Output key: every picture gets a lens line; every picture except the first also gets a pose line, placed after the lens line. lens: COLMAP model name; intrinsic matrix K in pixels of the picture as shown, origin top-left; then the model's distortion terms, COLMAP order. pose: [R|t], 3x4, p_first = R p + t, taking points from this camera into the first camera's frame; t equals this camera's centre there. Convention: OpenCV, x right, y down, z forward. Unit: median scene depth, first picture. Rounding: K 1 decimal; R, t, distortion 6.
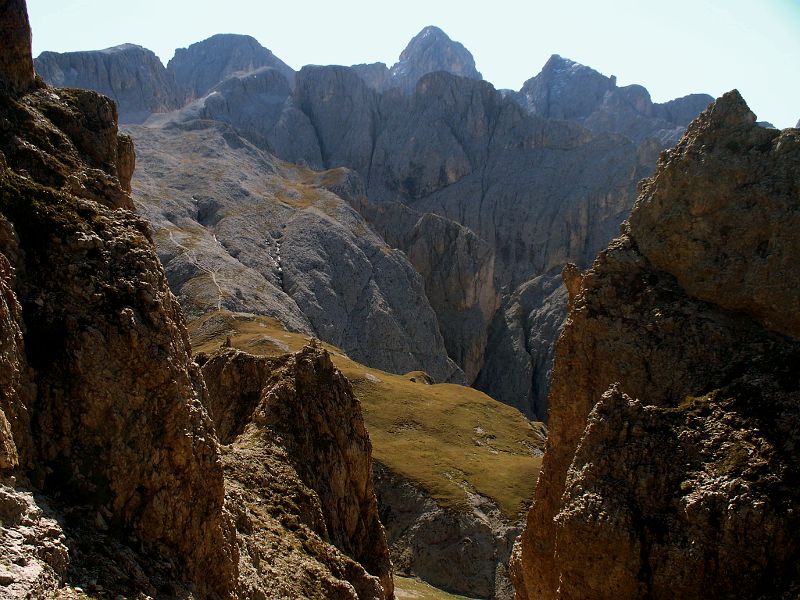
lens RADIAL K [[816.4, 0, 400.4], [0, 816.4, 299.3], [0, 0, 1]] dist [-0.127821, 0.000000]
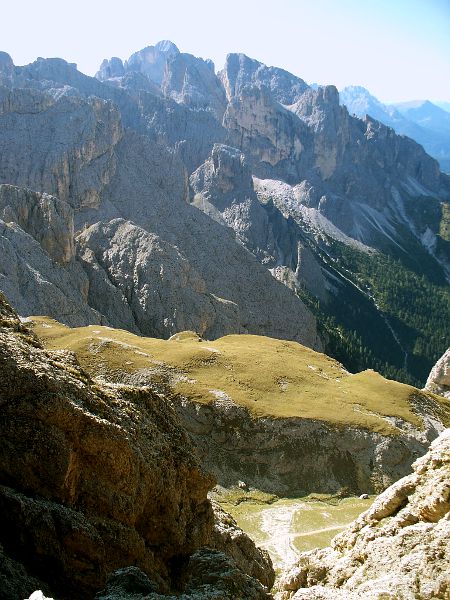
lens RADIAL K [[612.3, 0, 224.8], [0, 612.3, 300.0], [0, 0, 1]] dist [-0.127821, 0.000000]
pose [[0.775010, -0.227417, 0.589611, -0.360069], [0.141336, 0.971746, 0.189032, -0.092105], [-0.615941, -0.063168, 0.785255, 0.229822]]
